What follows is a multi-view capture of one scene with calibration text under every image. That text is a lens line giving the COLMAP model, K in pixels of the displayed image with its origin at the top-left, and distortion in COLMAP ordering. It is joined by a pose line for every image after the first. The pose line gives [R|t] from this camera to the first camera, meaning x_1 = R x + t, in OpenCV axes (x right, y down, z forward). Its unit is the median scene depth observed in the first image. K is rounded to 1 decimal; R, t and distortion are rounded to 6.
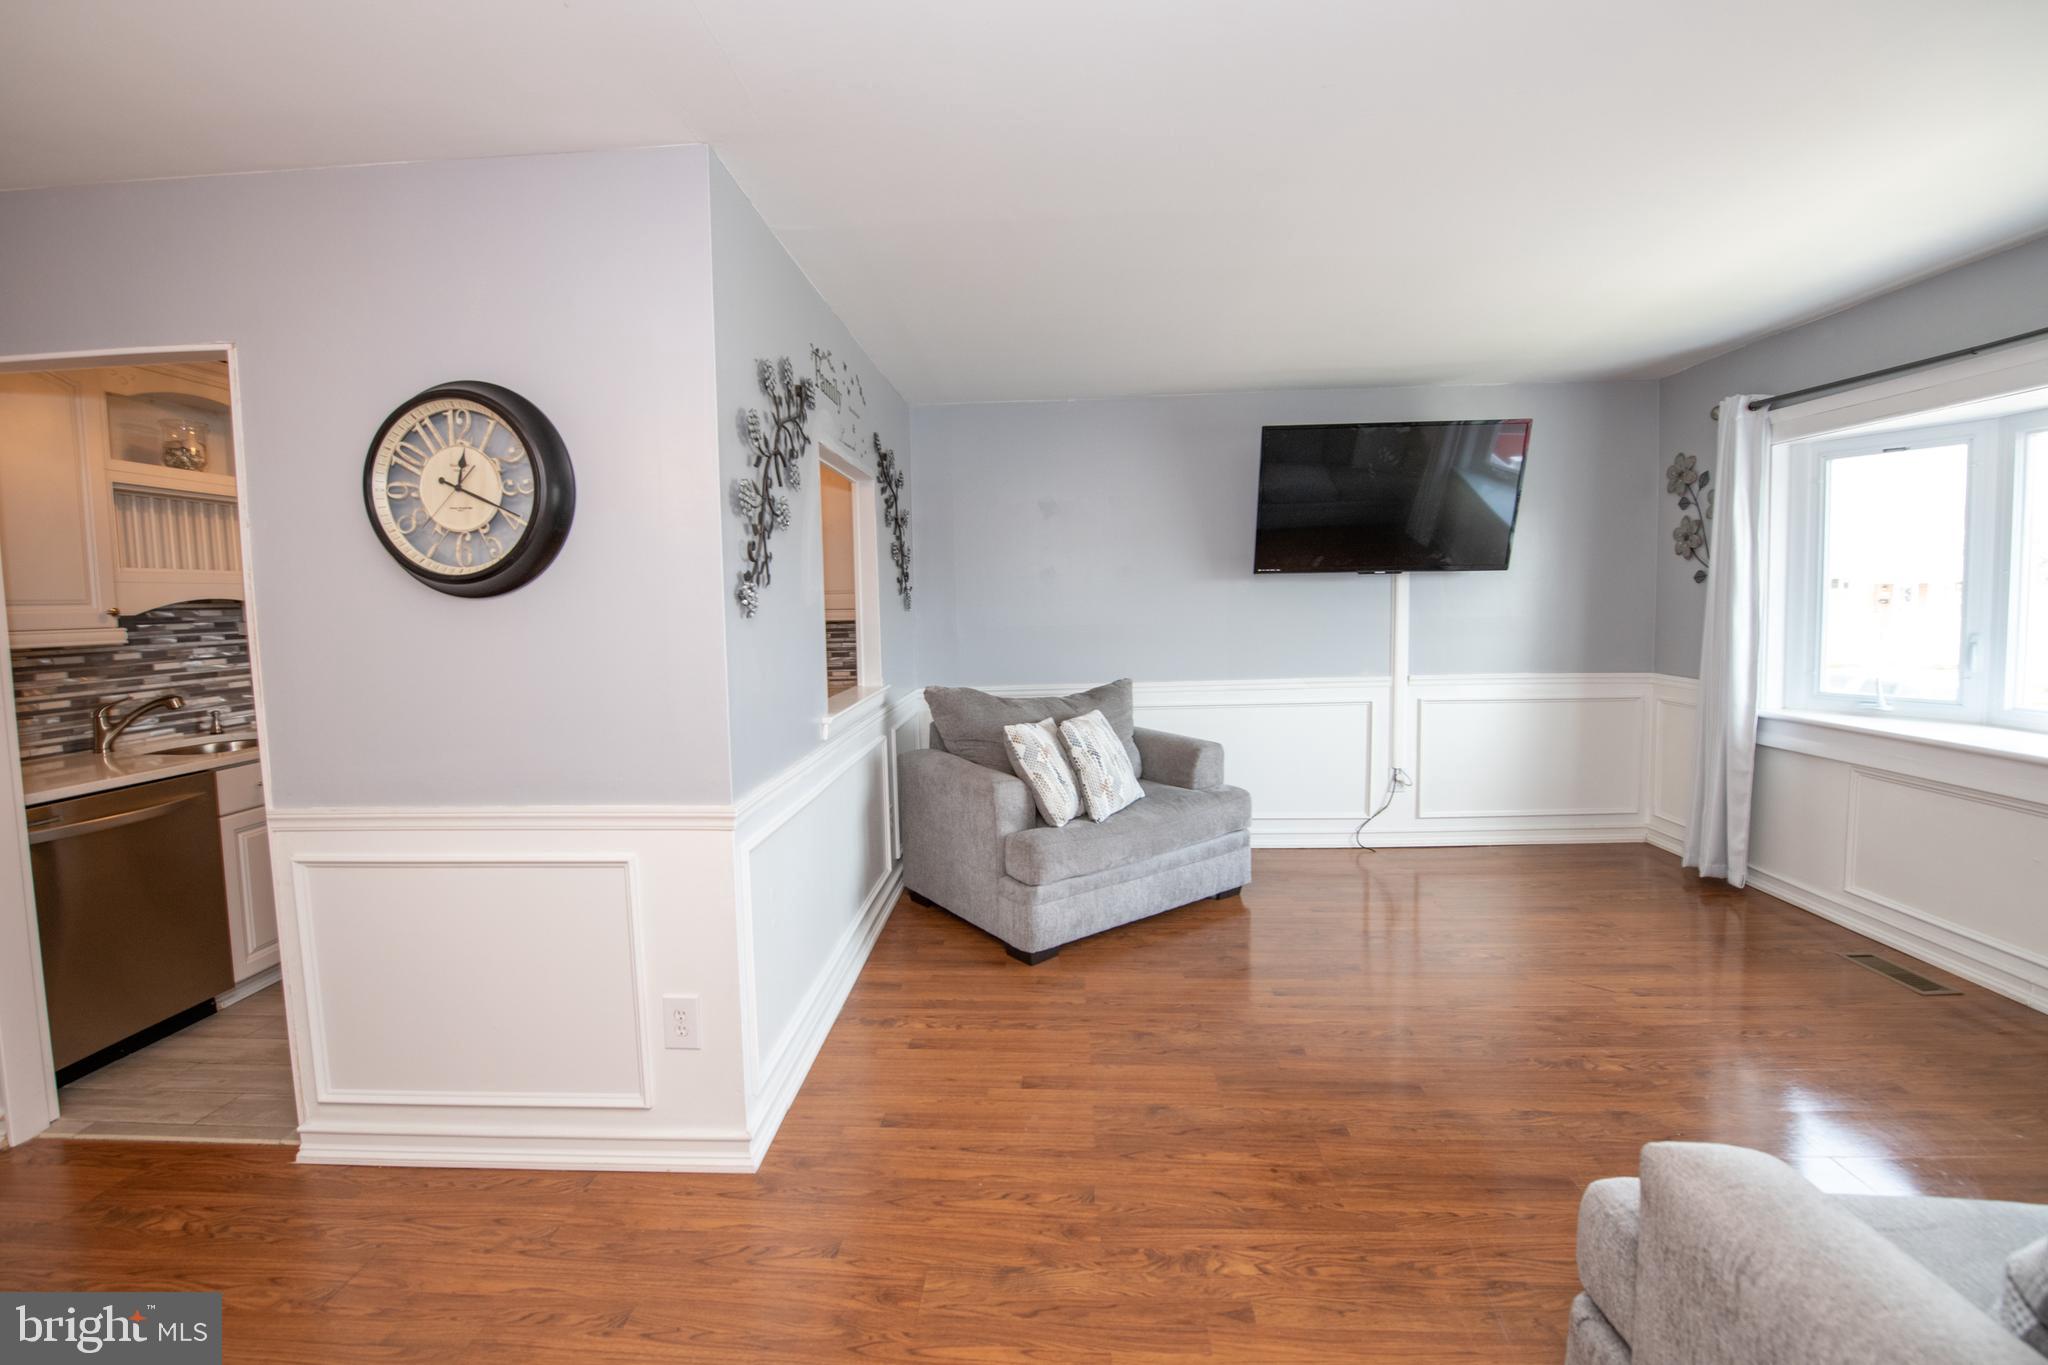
lens RADIAL K [[857.1, 0, 1018.5], [0, 857.1, 672.6], [0, 0, 1]] dist [-0.000459, -0.000066]
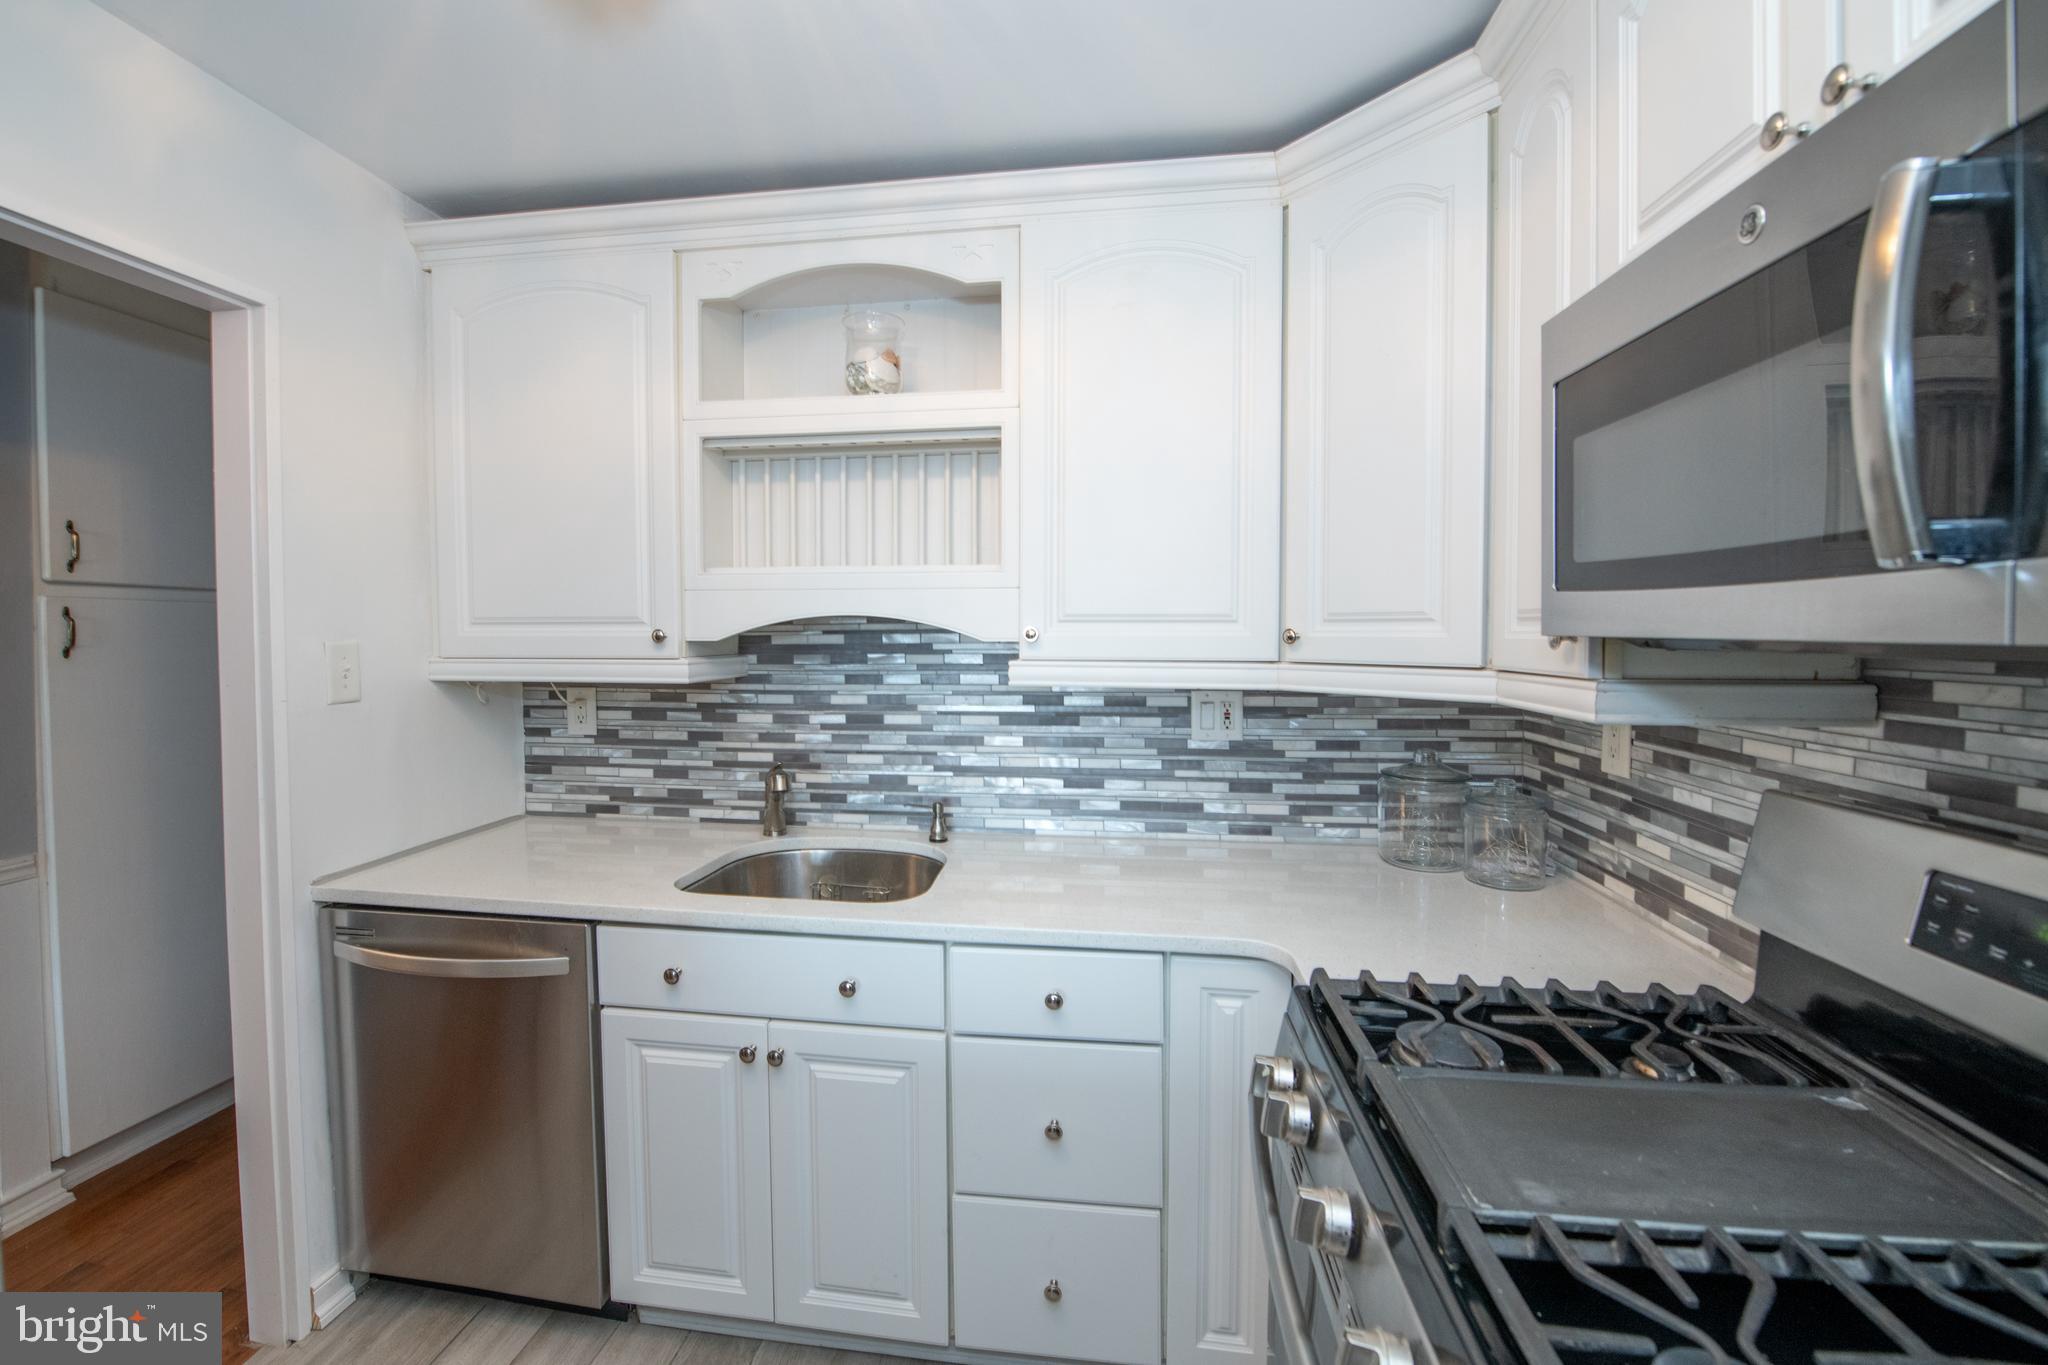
lens RADIAL K [[857.1, 0, 989.8], [0, 857.1, 646.4], [0, 0, 1]] dist [-0.000459, -0.000066]
pose [[-0.112654, 0.038230, -0.992899, -0.390441], [-0.089170, 0.994839, 0.048422, -0.104867], [0.989625, 0.093992, -0.108664, 1.199276]]
